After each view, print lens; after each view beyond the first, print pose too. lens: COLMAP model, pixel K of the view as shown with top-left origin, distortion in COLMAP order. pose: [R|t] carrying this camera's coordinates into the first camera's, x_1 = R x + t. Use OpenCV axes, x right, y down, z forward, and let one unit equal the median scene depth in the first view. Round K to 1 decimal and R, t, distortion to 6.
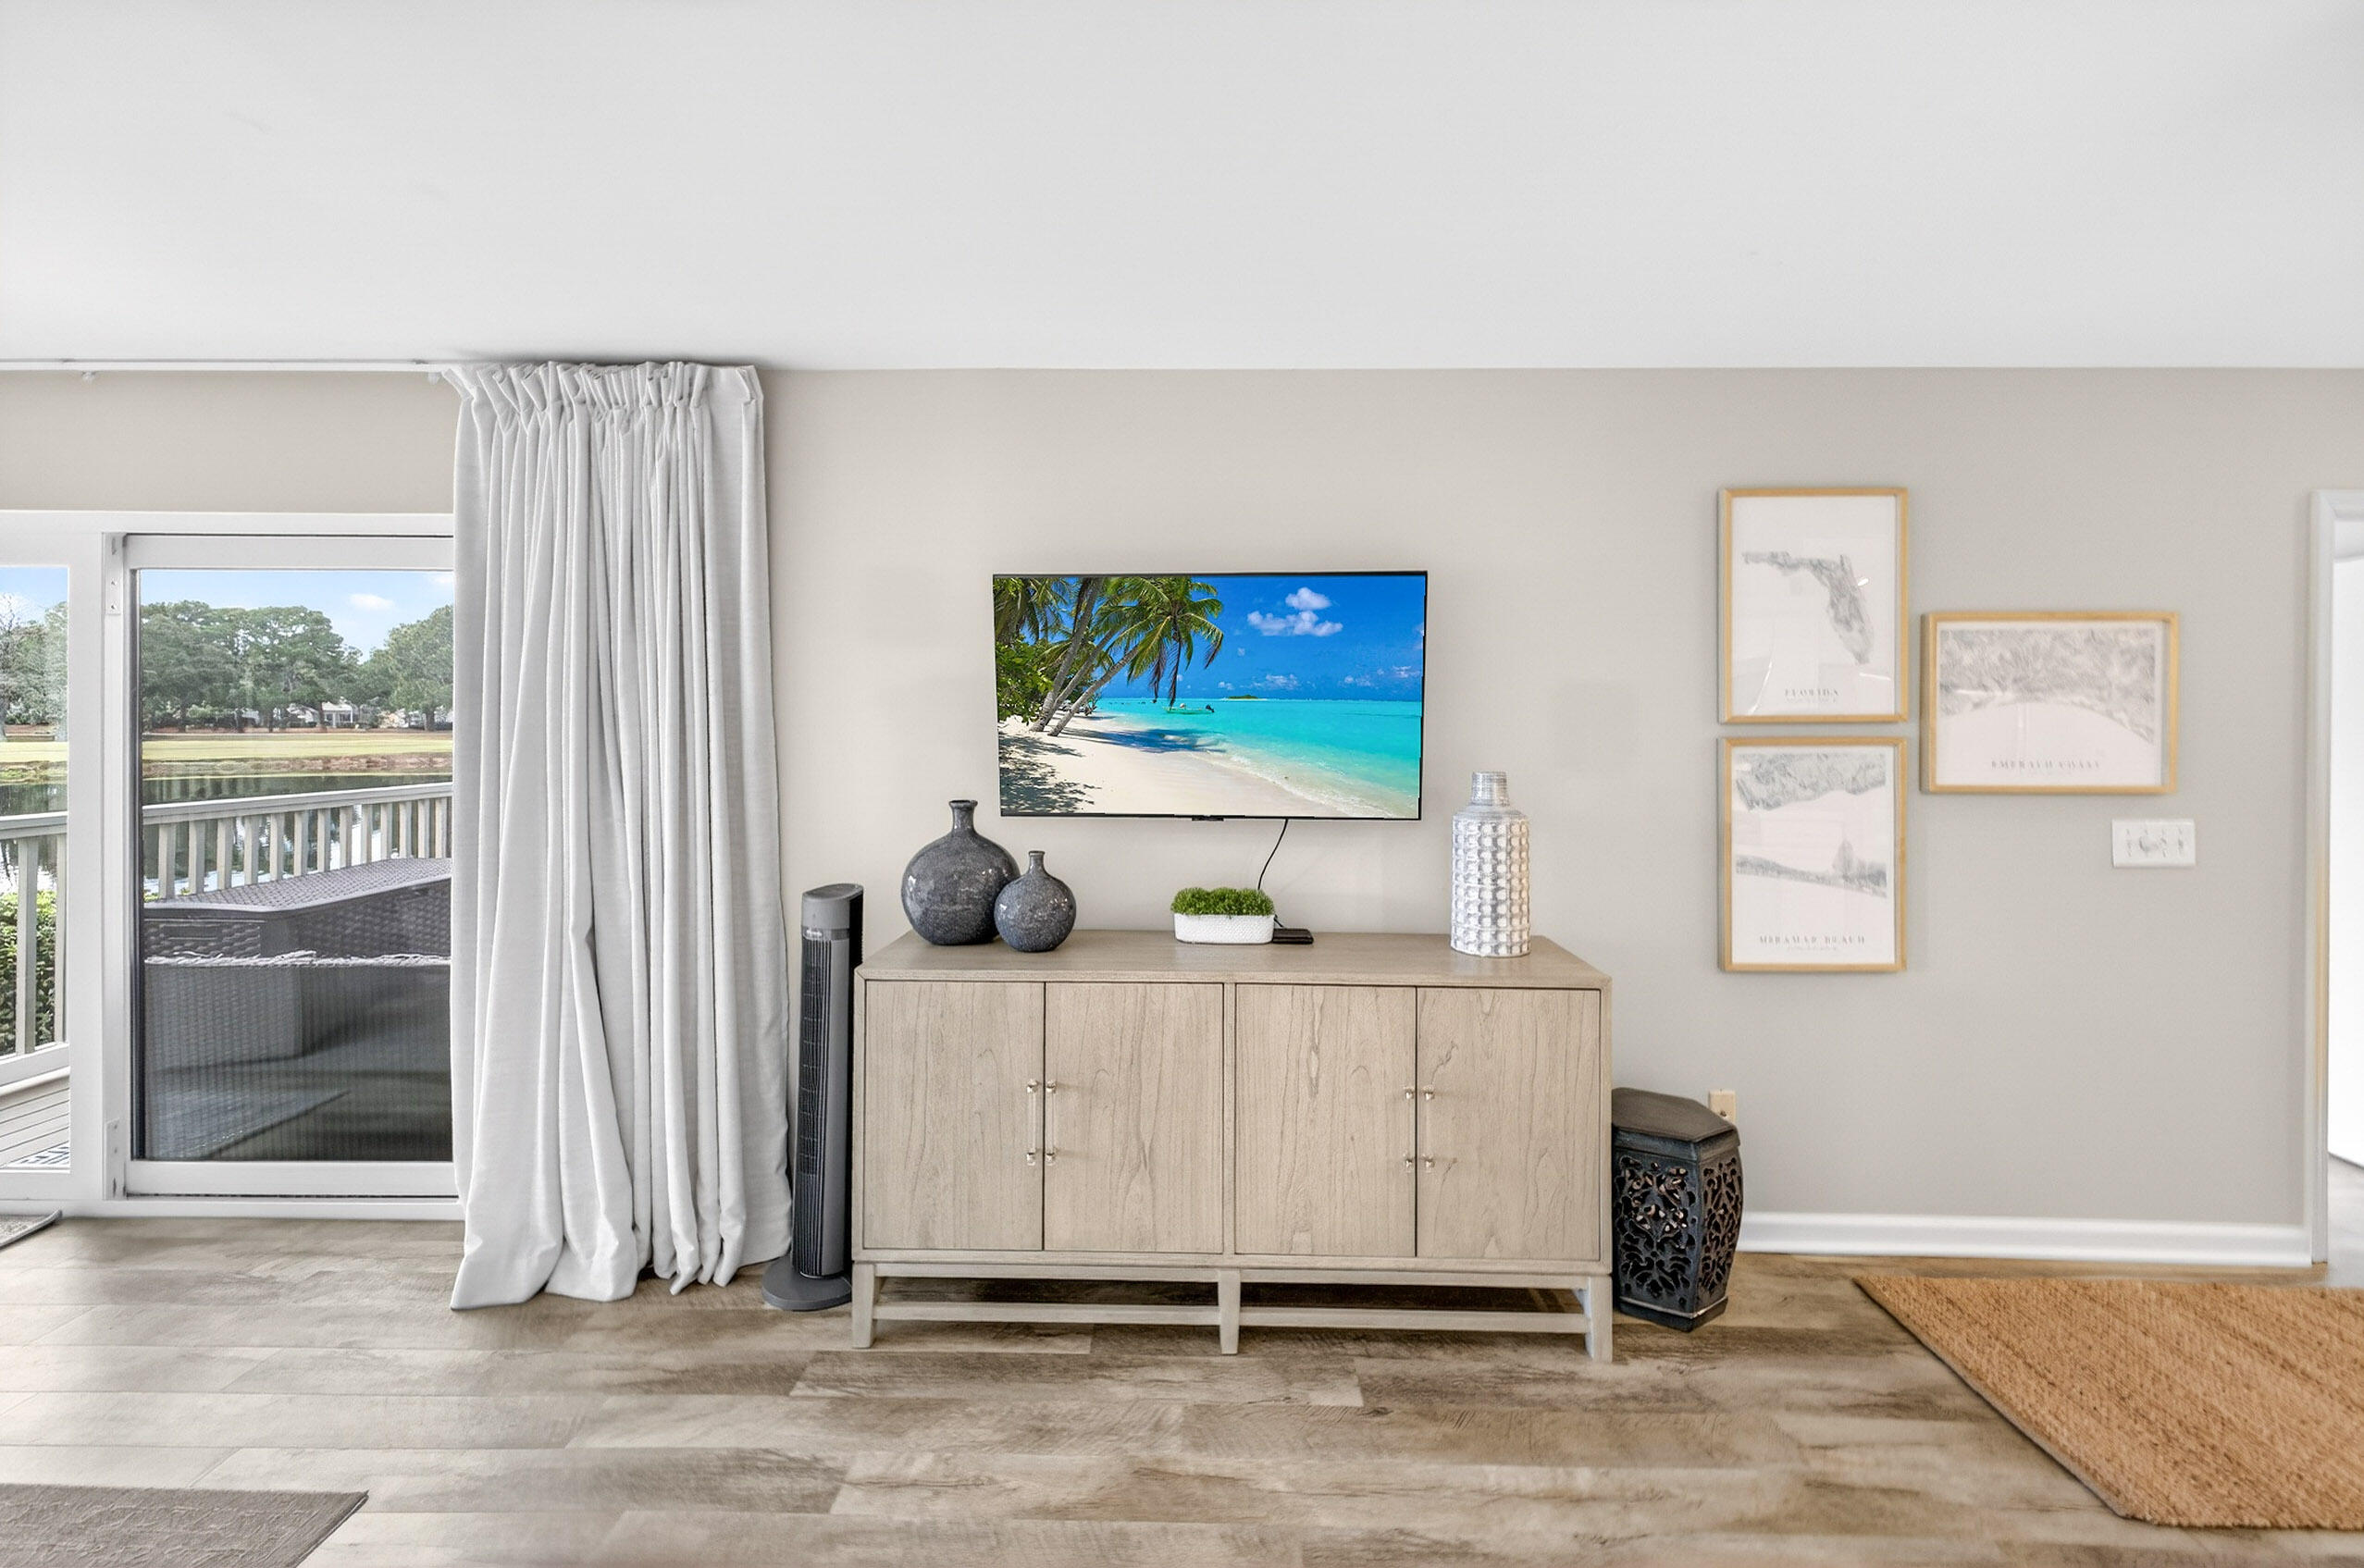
lens RADIAL K [[952.5, 0, 1202.2], [0, 952.5, 744.7], [0, 0, 1]] dist [0.003945, -0.002741]
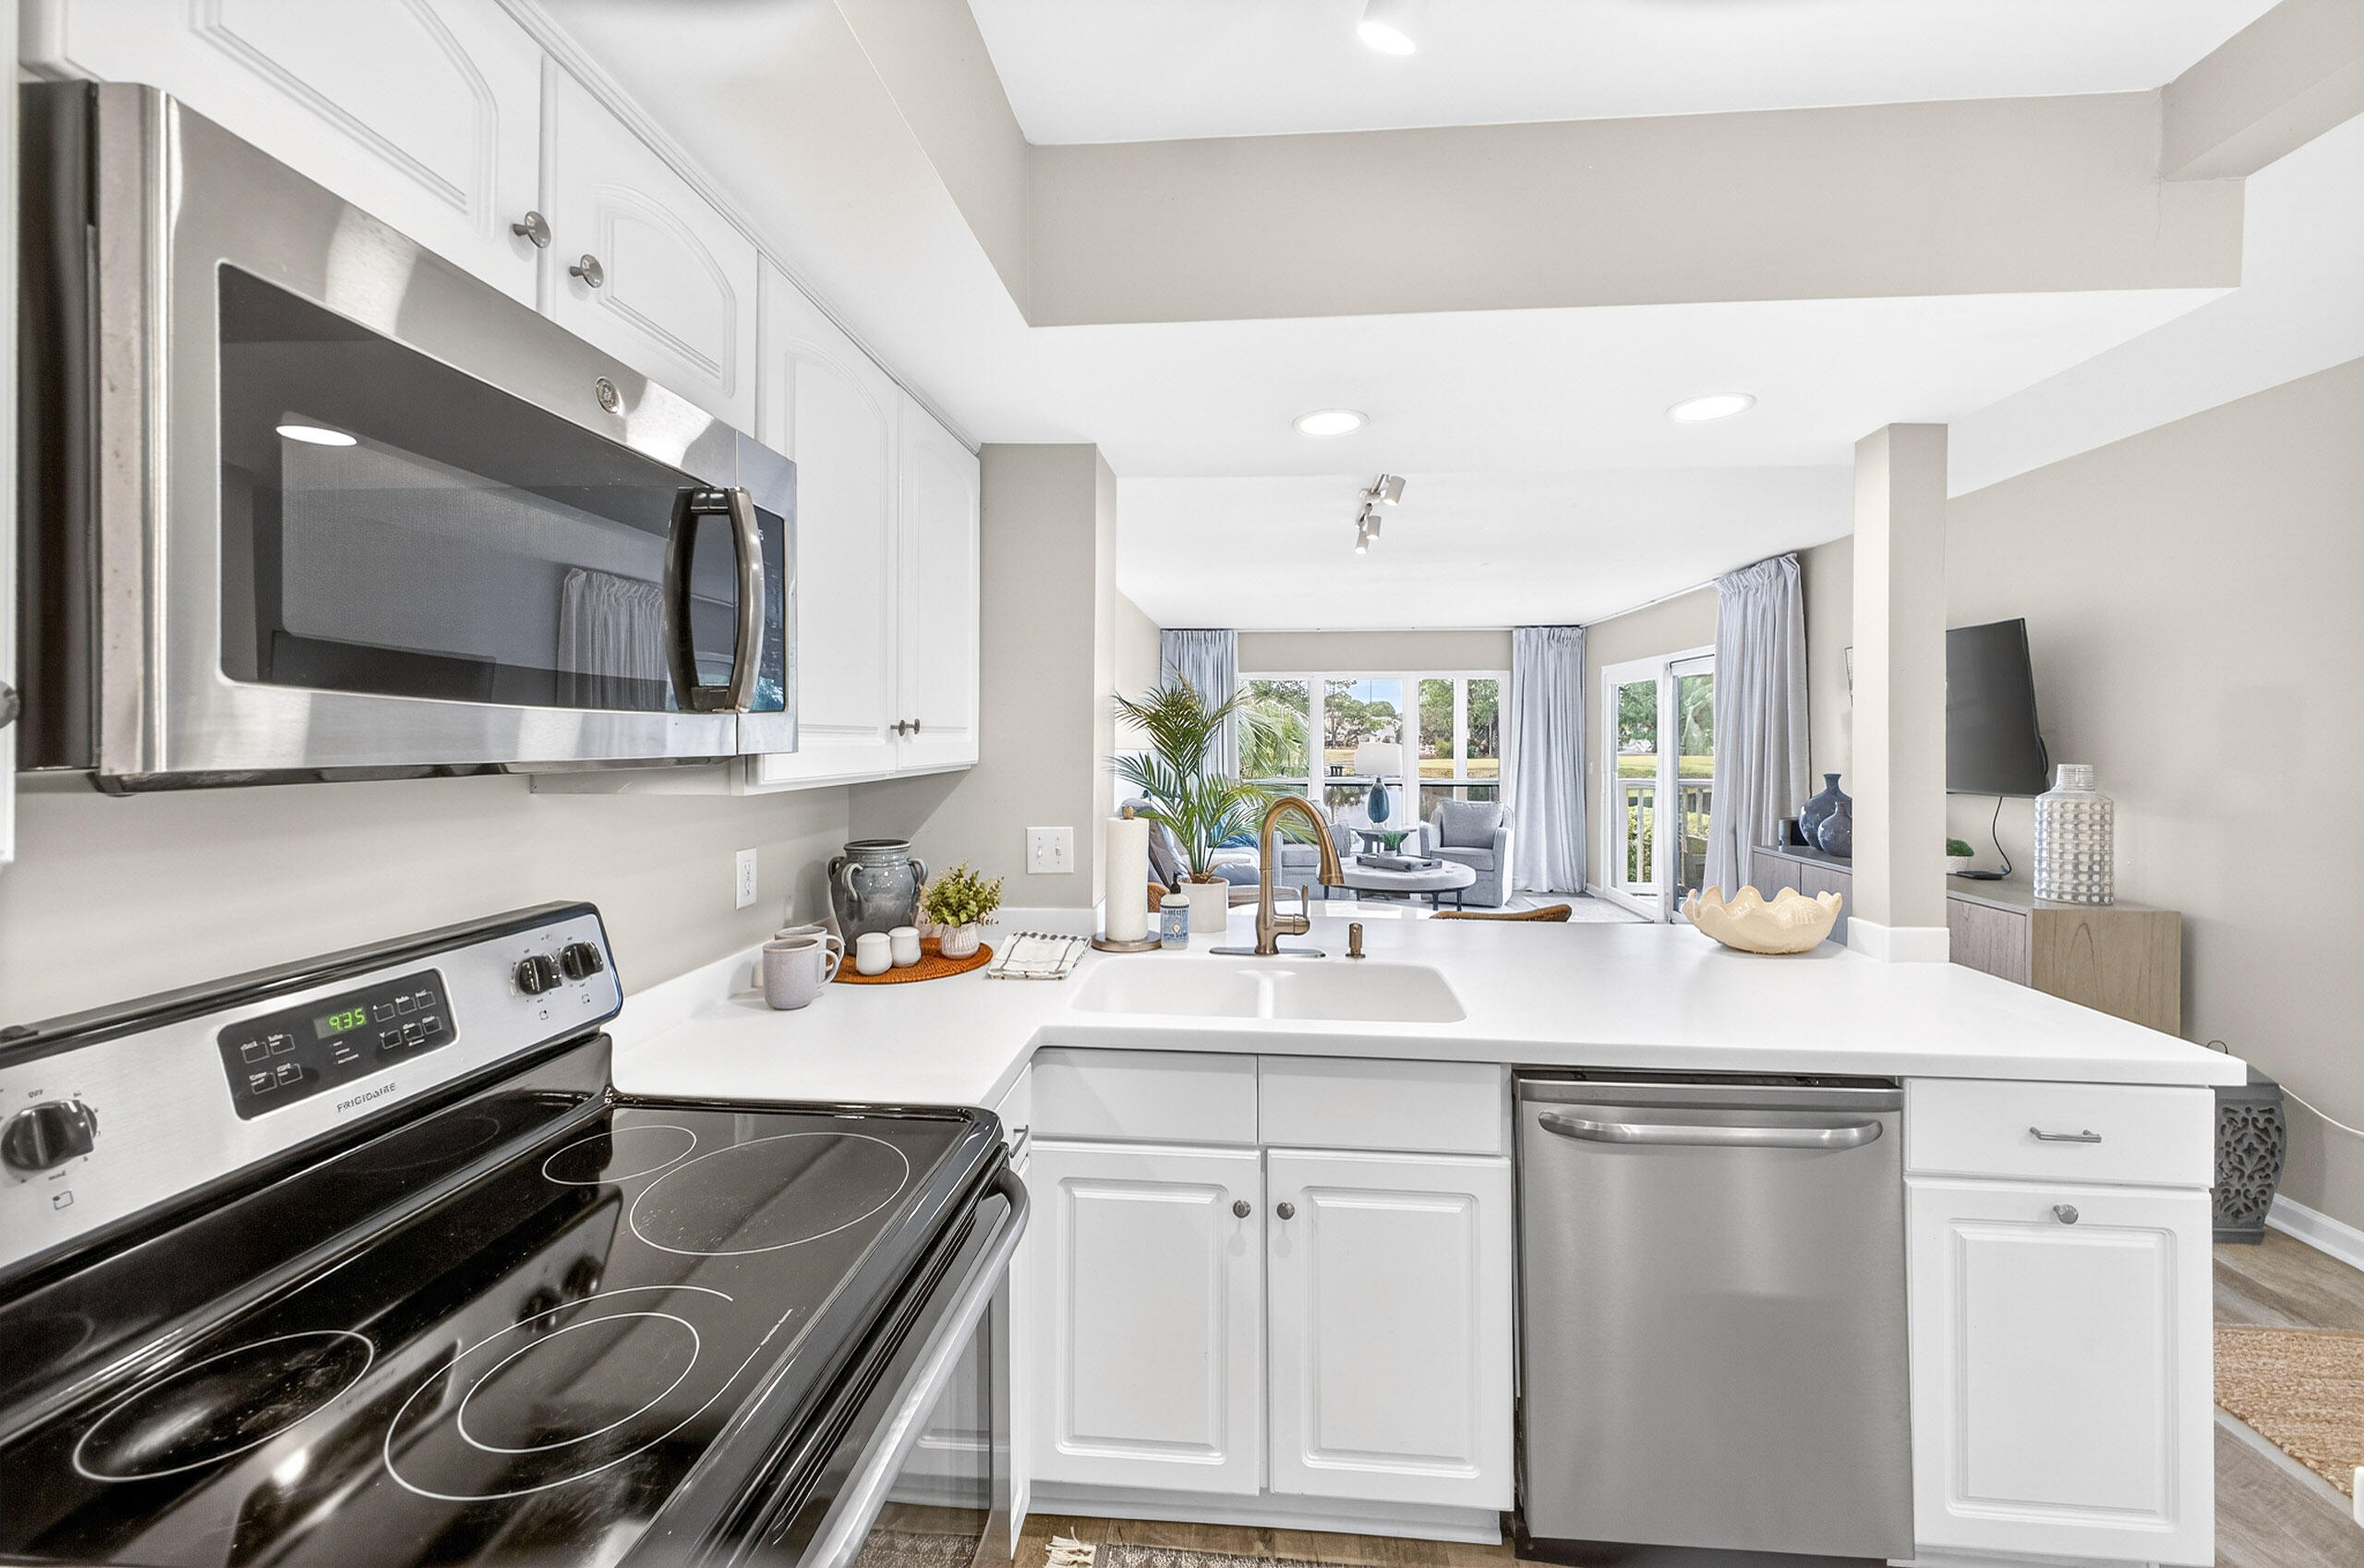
lens RADIAL K [[952.6, 0, 1170.2], [0, 952.6, 742.7], [0, 0, 1]] dist [0.003945, -0.002741]
pose [[-0.084705, -0.002543, -0.996403, 1.576668], [-0.025834, 0.999666, -0.000356, 0.030326], [0.996071, 0.025711, -0.084742, -0.111872]]
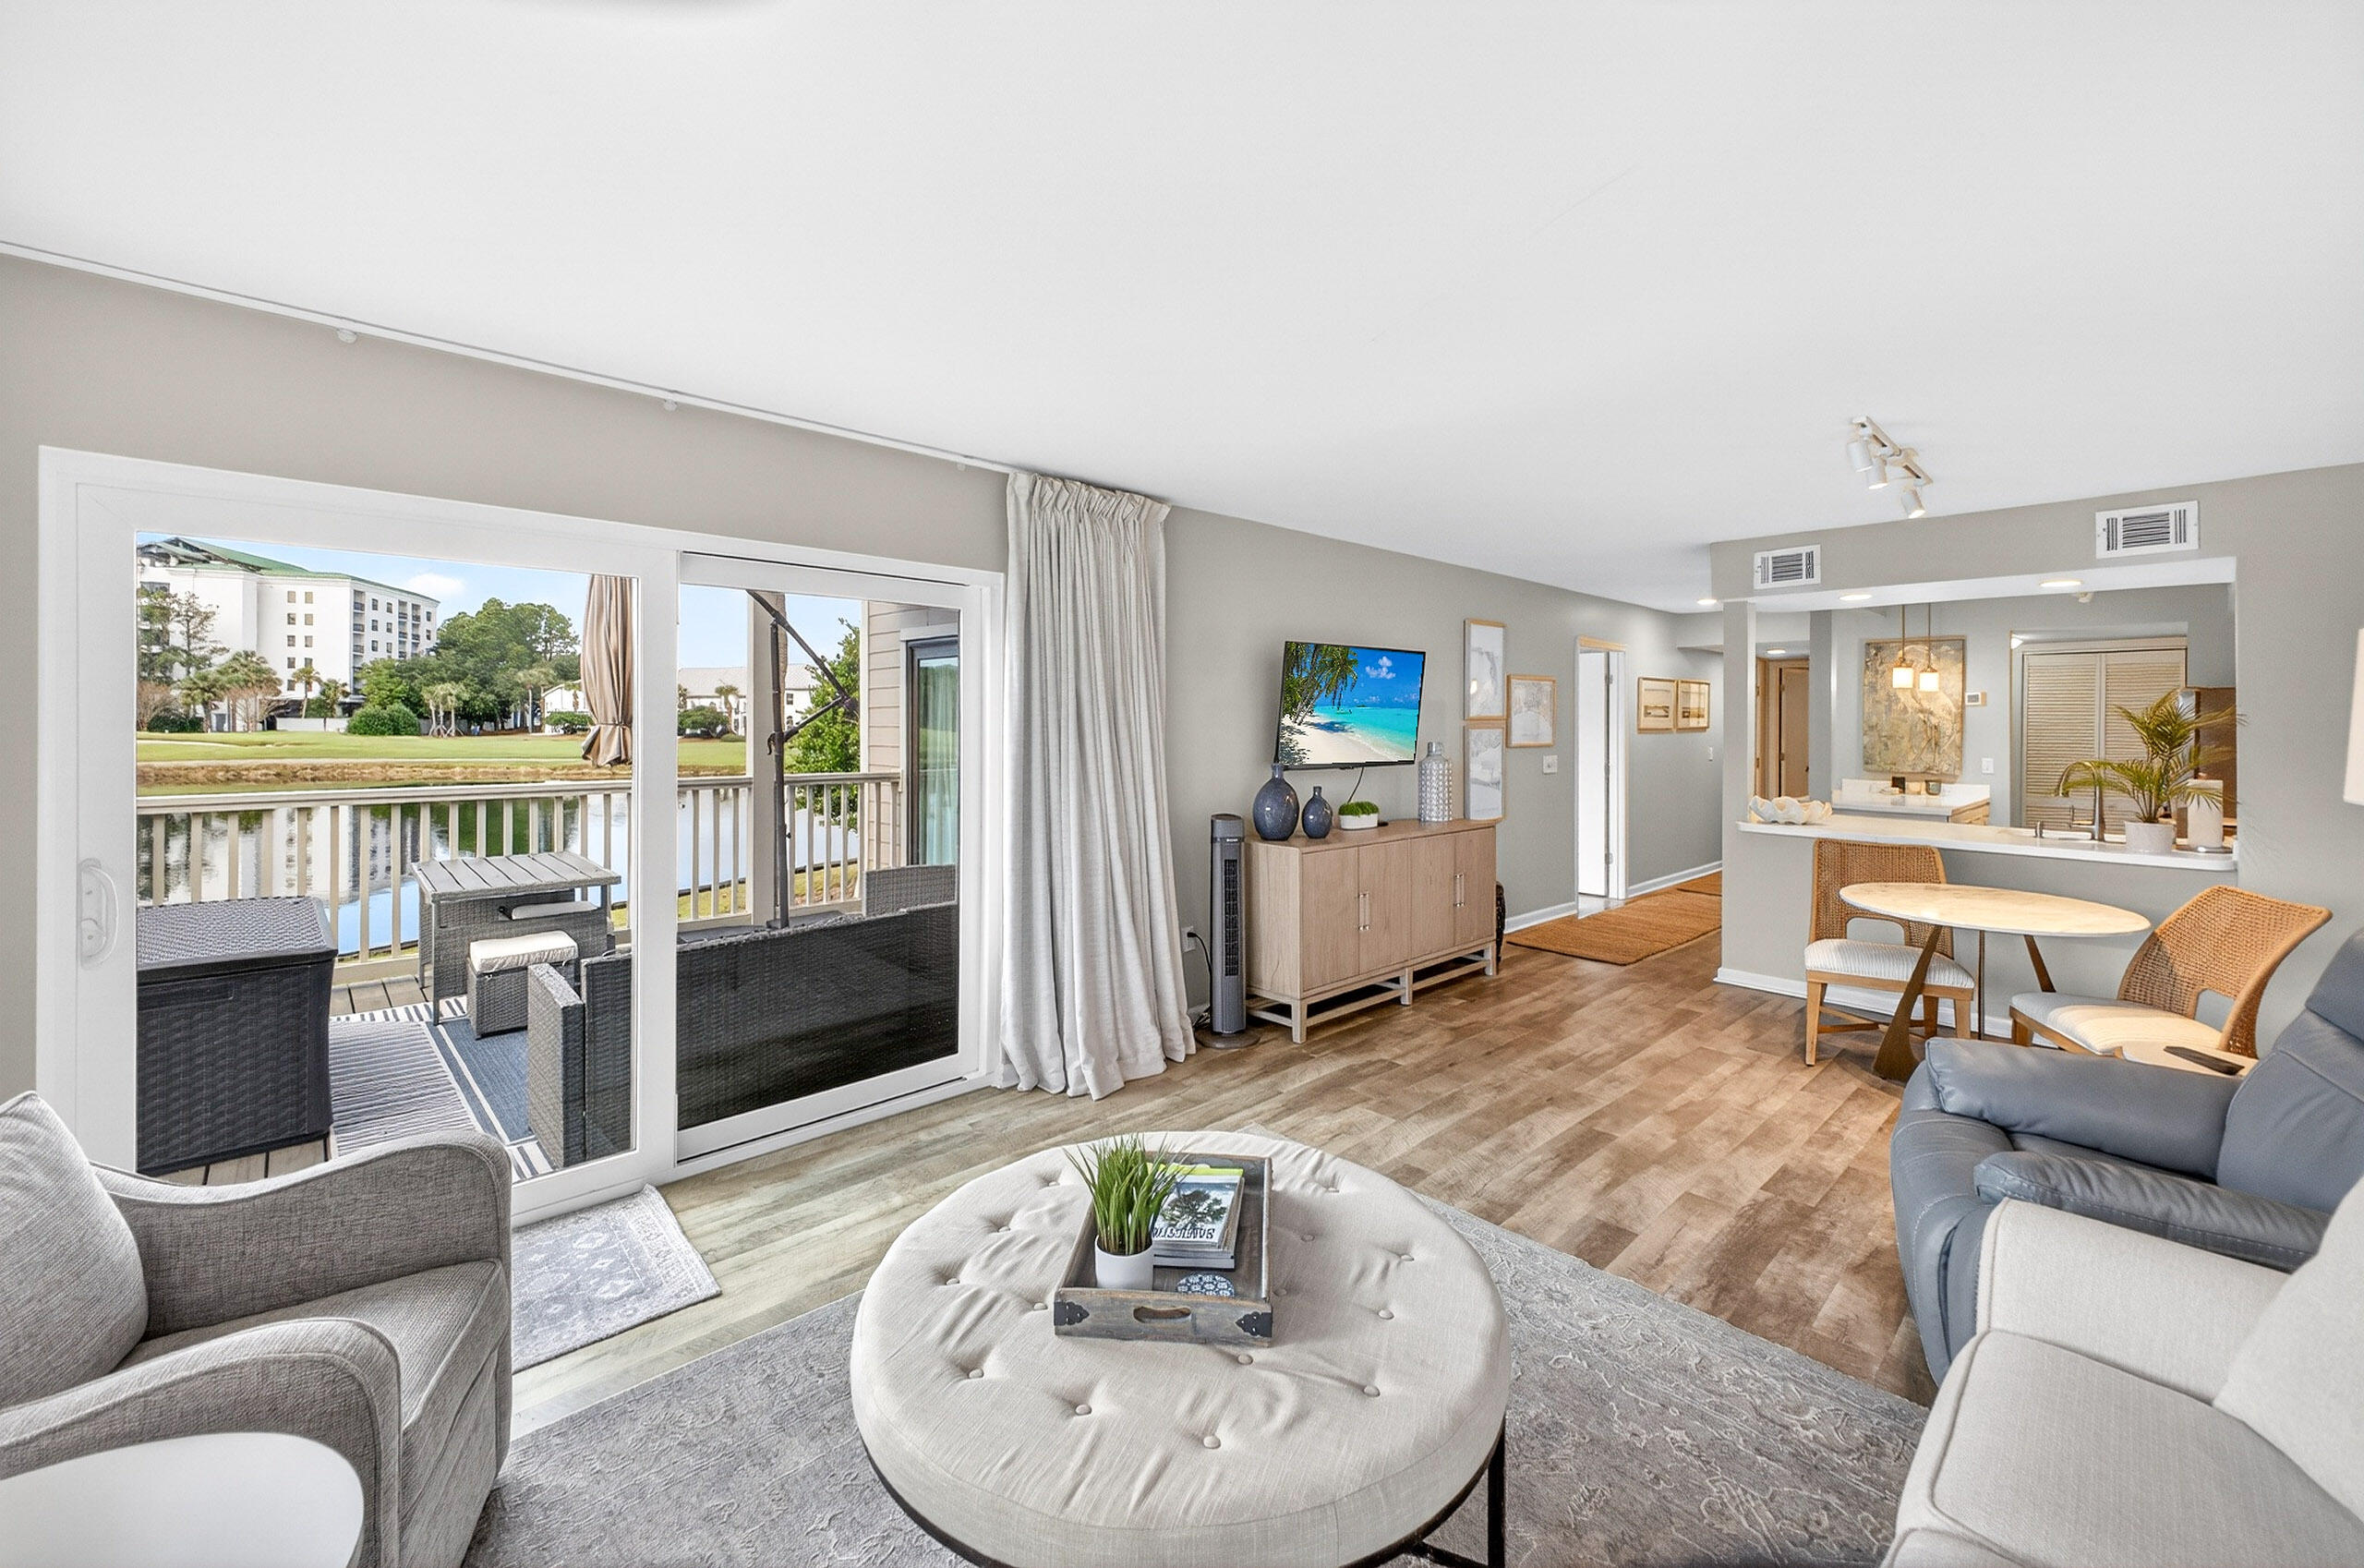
lens RADIAL K [[952.6, 0, 1194.9], [0, 952.6, 709.3], [0, 0, 1]] dist [0.003945, -0.002741]
pose [[0.707350, 0.007800, 0.706821, -1.698909], [0.013638, 0.999602, -0.024680, 0.002434], [-0.706732, 0.027097, 0.706962, -0.204795]]
